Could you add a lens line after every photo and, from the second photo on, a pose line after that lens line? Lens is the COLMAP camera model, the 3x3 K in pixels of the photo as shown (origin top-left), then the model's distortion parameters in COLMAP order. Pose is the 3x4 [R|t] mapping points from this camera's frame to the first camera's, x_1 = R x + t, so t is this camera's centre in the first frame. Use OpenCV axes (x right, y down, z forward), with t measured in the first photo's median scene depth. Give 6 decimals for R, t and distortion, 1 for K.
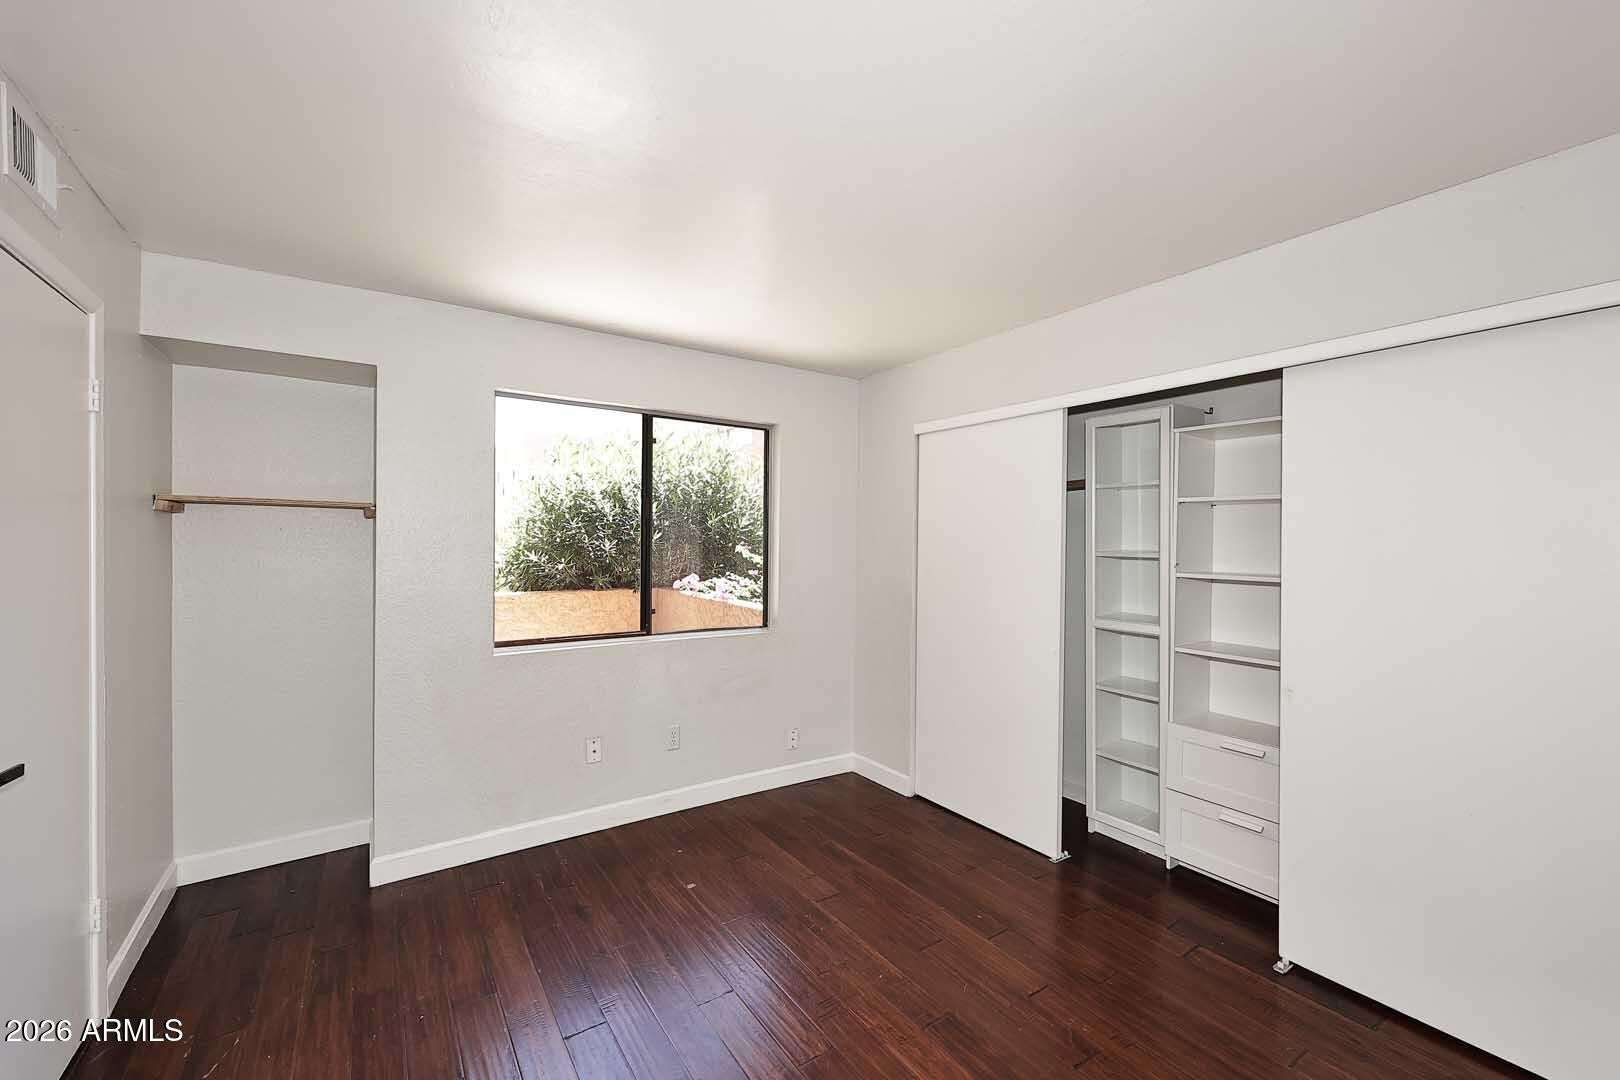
lens RADIAL K [[646.7, 0, 810.0], [0, 646.7, 540.0], [0, 0, 1]] dist [0.001047, -0.000223]
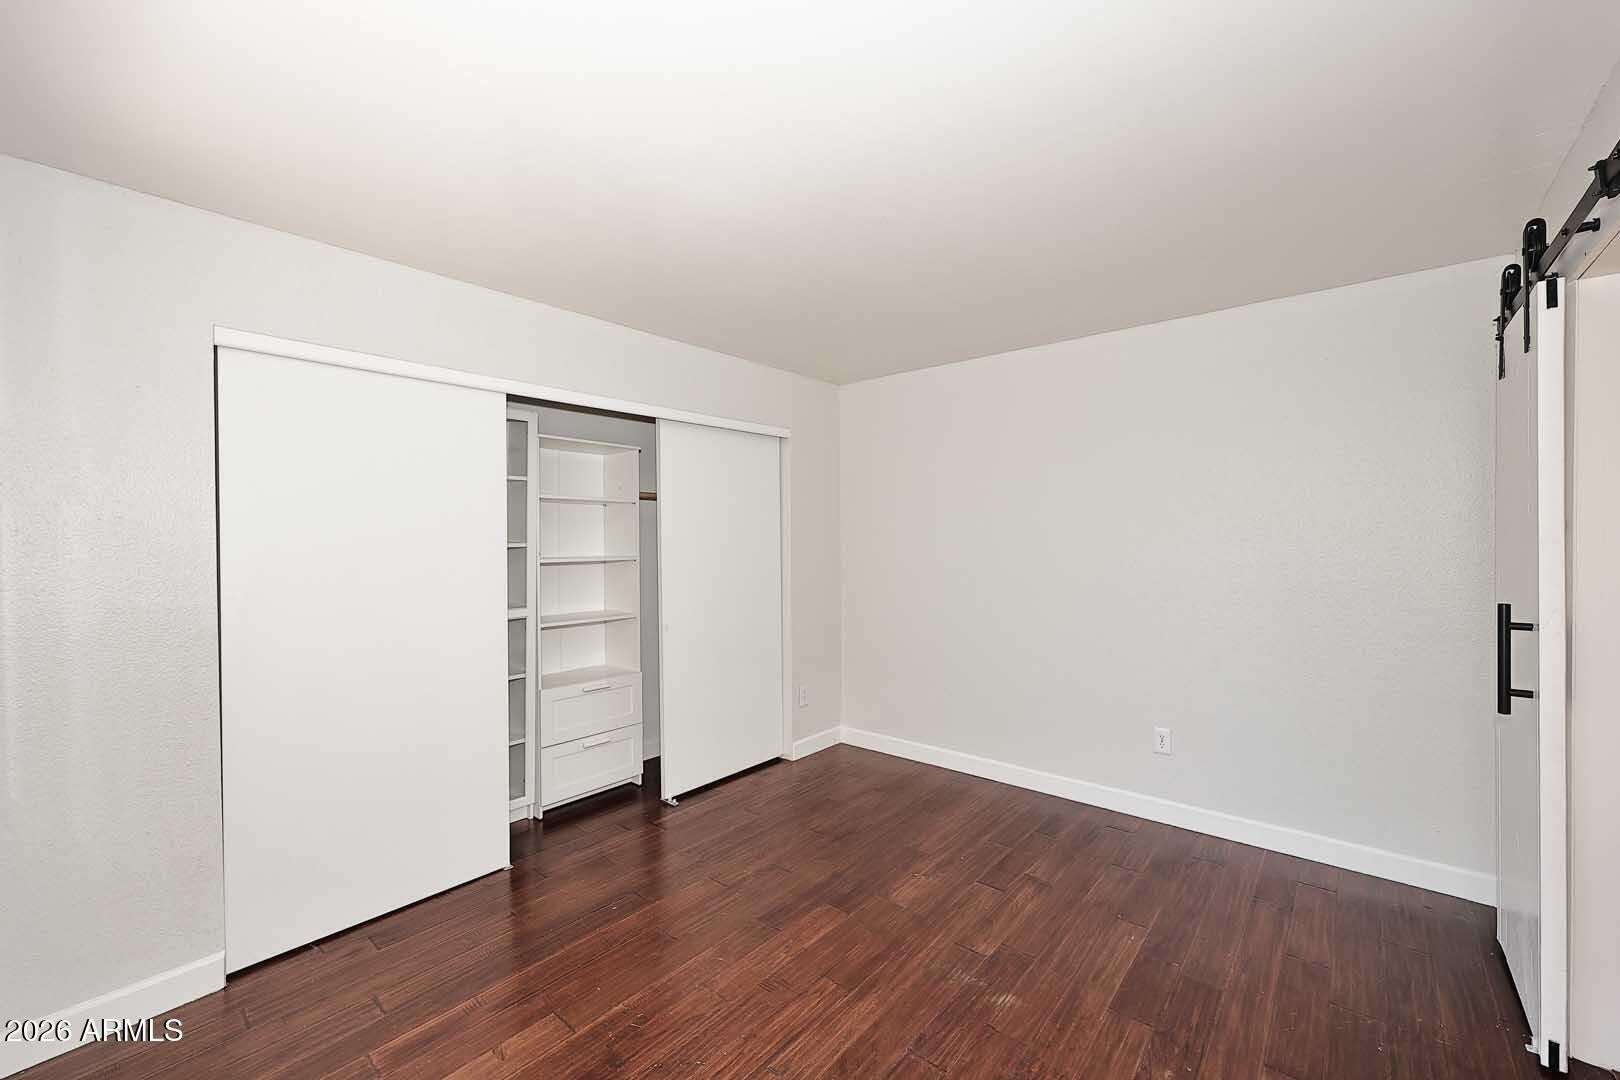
lens RADIAL K [[646.7, 0, 810.0], [0, 646.7, 540.0], [0, 0, 1]] dist [0.001047, -0.000223]
pose [[-0.258753, -0.008303, 0.965908, -0.711432], [0.005703, 0.999932, 0.010123, 0.007632], [-0.965927, 0.008128, -0.258688, 0.887454]]
